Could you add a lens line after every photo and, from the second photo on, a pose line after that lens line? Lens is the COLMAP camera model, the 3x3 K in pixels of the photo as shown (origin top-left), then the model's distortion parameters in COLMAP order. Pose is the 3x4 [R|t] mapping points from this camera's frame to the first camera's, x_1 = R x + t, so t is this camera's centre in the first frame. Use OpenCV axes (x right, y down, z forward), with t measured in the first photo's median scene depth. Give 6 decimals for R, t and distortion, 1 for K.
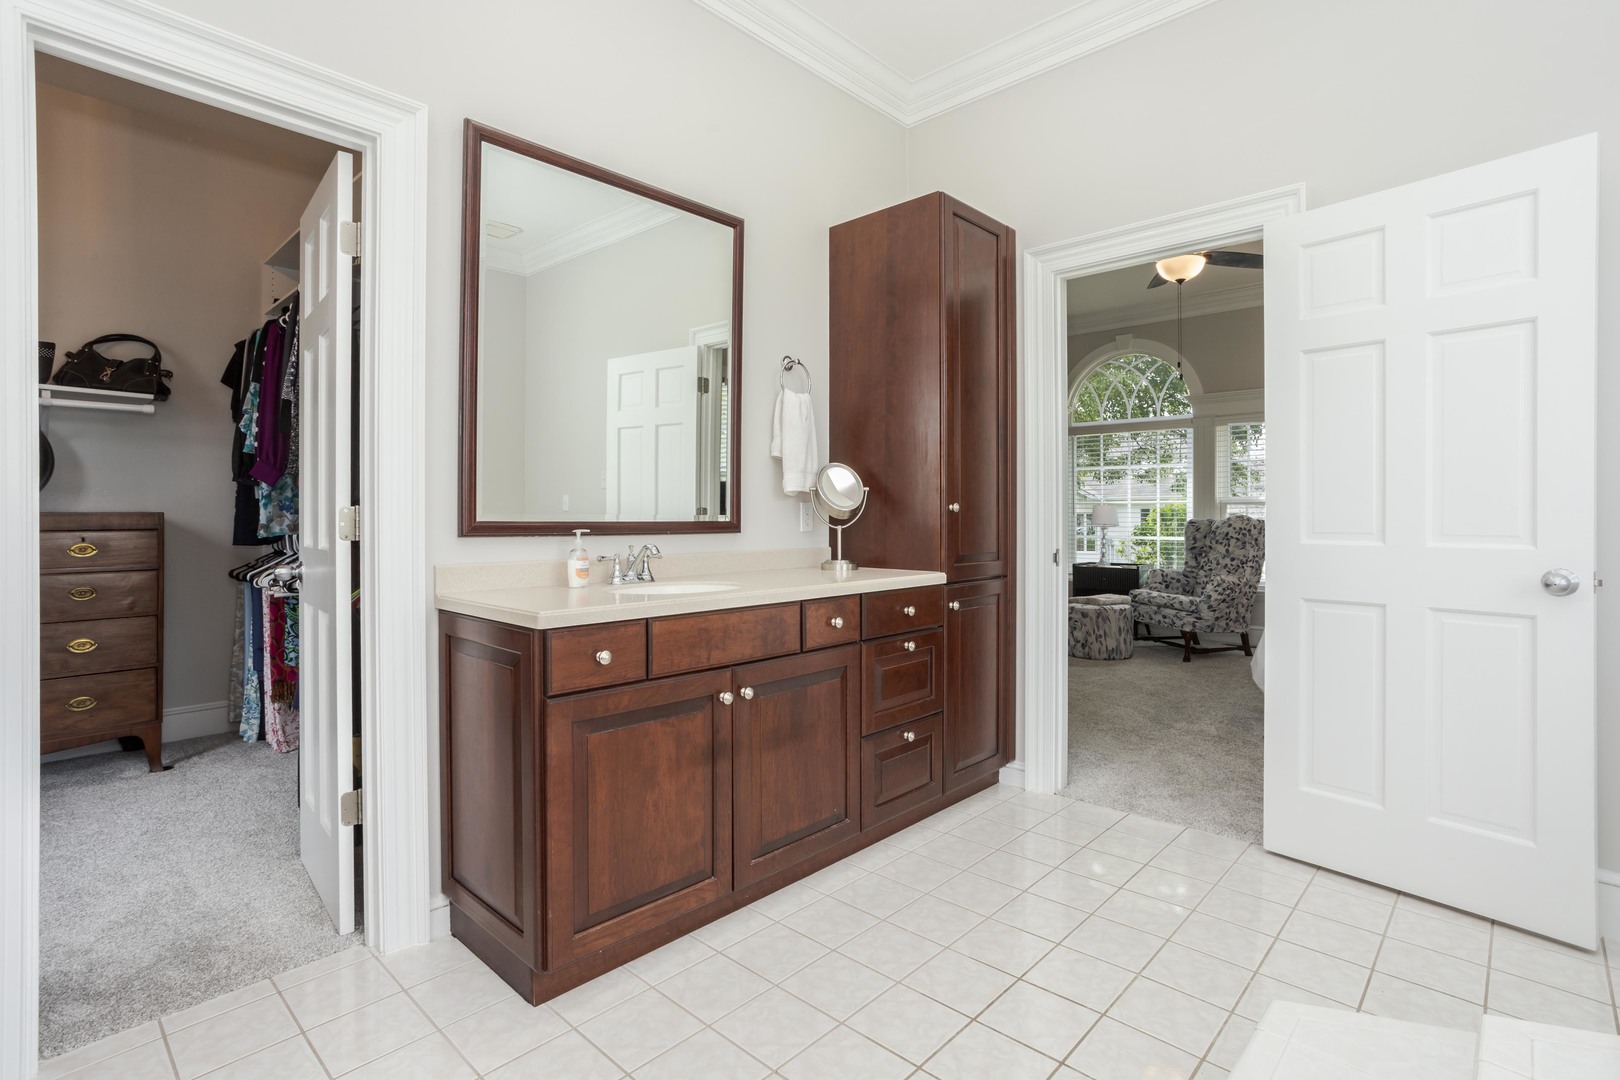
lens RADIAL K [[810.6, 0, 841.7], [0, 810.6, 515.5], [0, 0, 1]] dist [0.010792, 0.000156]
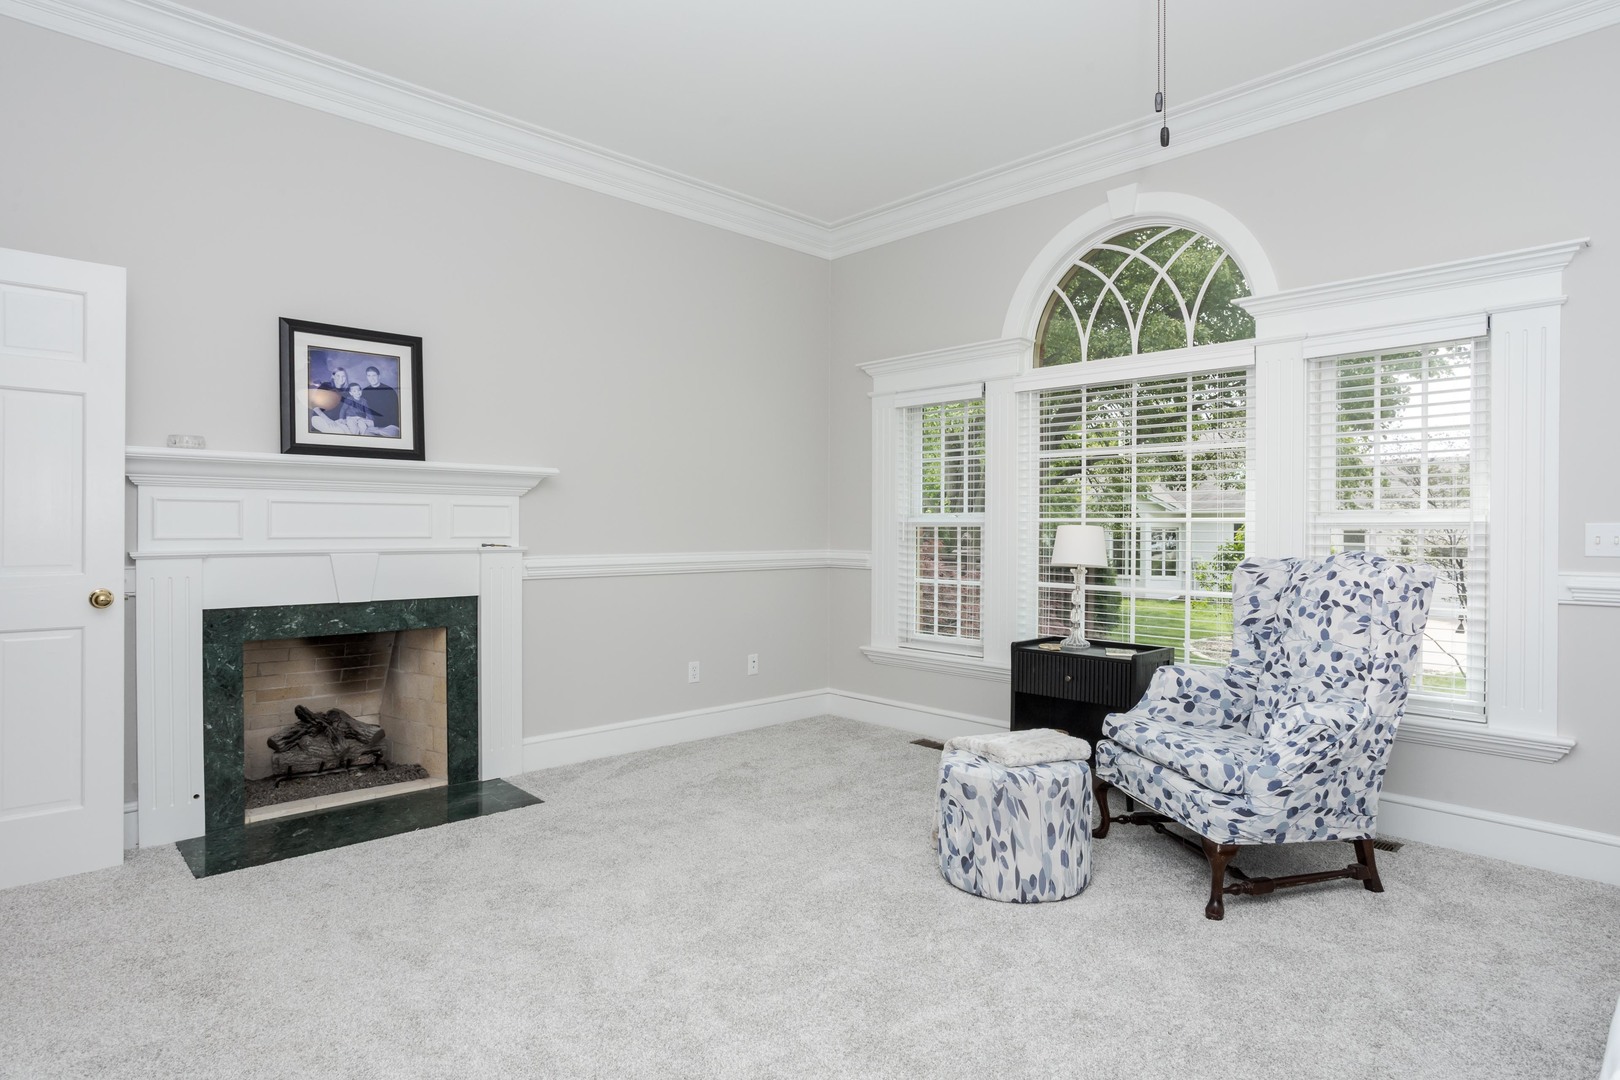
lens RADIAL K [[888.7, 0, 853.6], [0, 888.7, 535.0], [0, 0, 1]] dist [-0.003638, -0.000277]
pose [[0.997811, 0.007739, -0.065677, 0.264871], [-0.007284, 0.999948, 0.007156, -0.011520], [0.065729, -0.006662, 0.997815, 0.532408]]
